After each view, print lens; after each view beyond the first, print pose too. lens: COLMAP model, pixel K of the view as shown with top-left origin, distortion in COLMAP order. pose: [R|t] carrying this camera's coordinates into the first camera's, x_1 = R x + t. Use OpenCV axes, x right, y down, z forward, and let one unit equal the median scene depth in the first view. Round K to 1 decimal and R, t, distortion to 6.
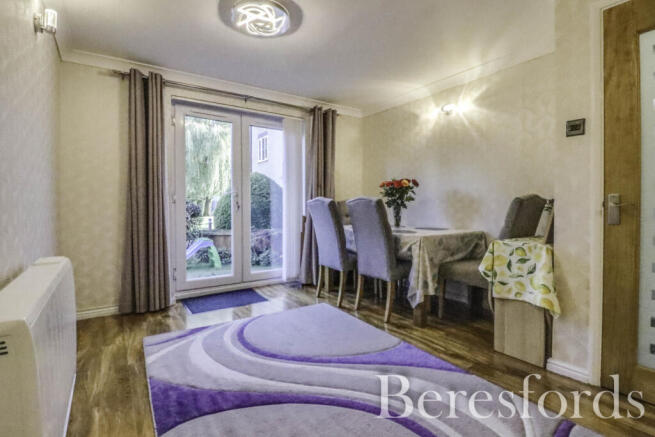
lens RADIAL K [[320.3, 0, 330.4], [0, 320.3, 209.2], [0, 0, 1]] dist [-0.000337, -0.000176]
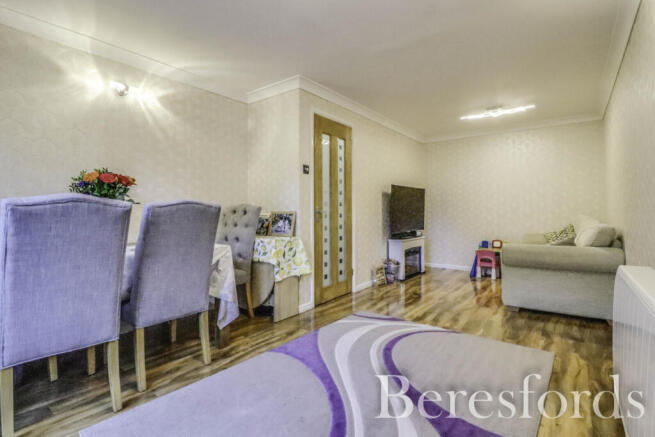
lens RADIAL K [[320.3, 0, 330.4], [0, 320.3, 209.2], [0, 0, 1]] dist [-0.000337, -0.000176]
pose [[-0.304185, 0.010600, 0.952554, -0.712703], [0.016633, 0.999845, -0.005814, -0.011643], [-0.952468, 0.014075, -0.304314, 1.033889]]
